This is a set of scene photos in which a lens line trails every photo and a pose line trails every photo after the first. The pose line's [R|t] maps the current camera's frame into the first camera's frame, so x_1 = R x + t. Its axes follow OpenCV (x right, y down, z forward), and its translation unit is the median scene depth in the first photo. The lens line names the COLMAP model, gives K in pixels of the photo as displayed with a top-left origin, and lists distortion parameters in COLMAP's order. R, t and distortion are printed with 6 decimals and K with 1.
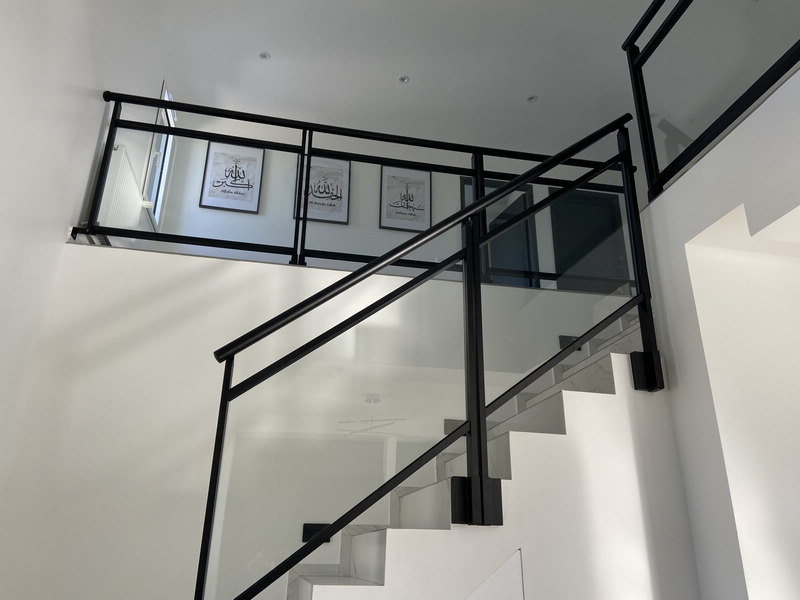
lens RADIAL K [[597.2, 0, 408.2], [0, 597.2, 301.1], [0, 0, 1]] dist [0.107899, -0.125188]
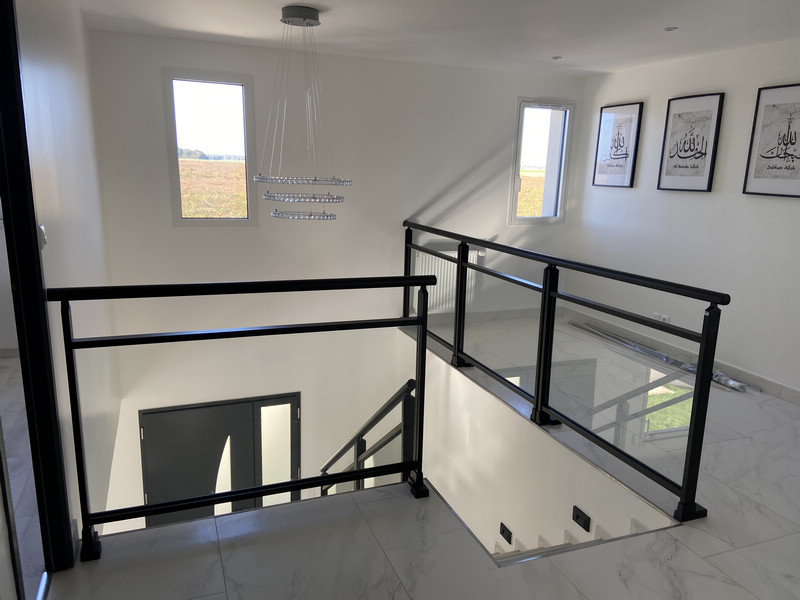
lens RADIAL K [[602.1, 0, 397.6], [0, 602.1, 311.7], [0, 0, 1]] dist [0.105139, -0.084436]
pose [[0.160955, 0.221397, -0.961809, 1.083232], [0.352008, 0.897549, 0.265512, -0.574125], [0.922054, -0.381300, 0.066531, 0.820310]]
